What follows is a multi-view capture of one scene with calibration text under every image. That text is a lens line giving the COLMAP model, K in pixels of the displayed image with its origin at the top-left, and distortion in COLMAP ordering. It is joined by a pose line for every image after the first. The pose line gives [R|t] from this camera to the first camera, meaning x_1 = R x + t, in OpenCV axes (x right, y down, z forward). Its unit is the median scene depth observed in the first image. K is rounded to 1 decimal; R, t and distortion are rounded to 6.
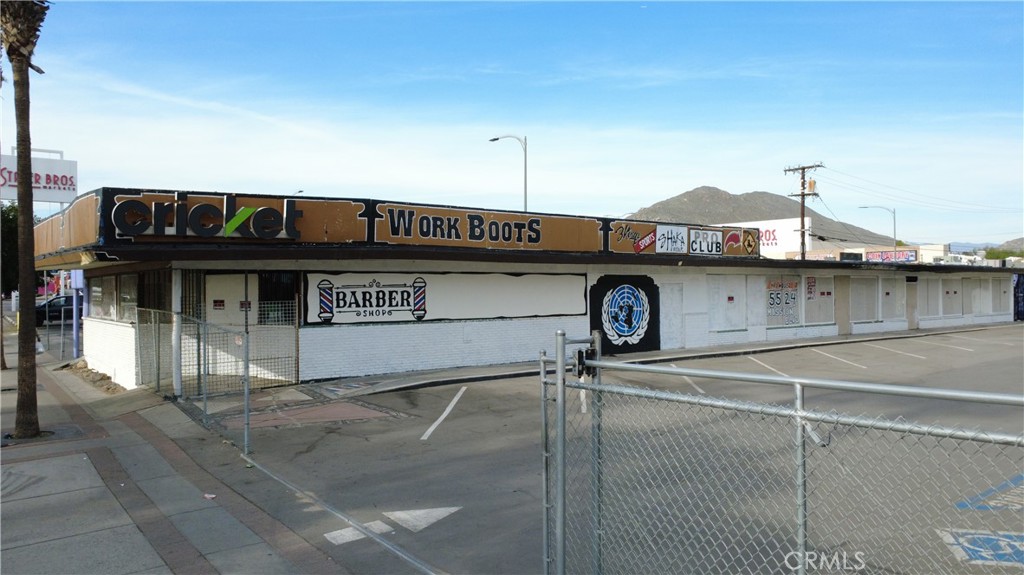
lens RADIAL K [[718.1, 0, 512.0], [0, 718.1, 287.5], [0, 0, 1]] dist [0.014171, 0.002606]
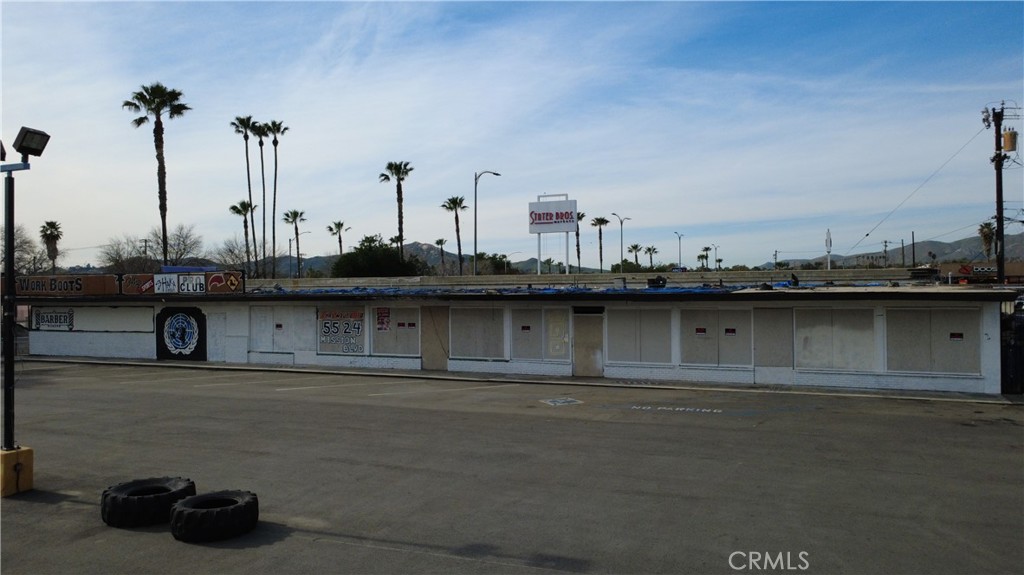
lens RADIAL K [[718.1, 0, 512.0], [0, 718.1, 287.5], [0, 0, 1]] dist [0.014171, 0.002606]
pose [[0.507539, -0.001673, -0.861627, 1.752236], [0.004736, 0.999988, 0.000848, -0.054534], [0.861616, -0.004510, 0.507541, 0.828461]]
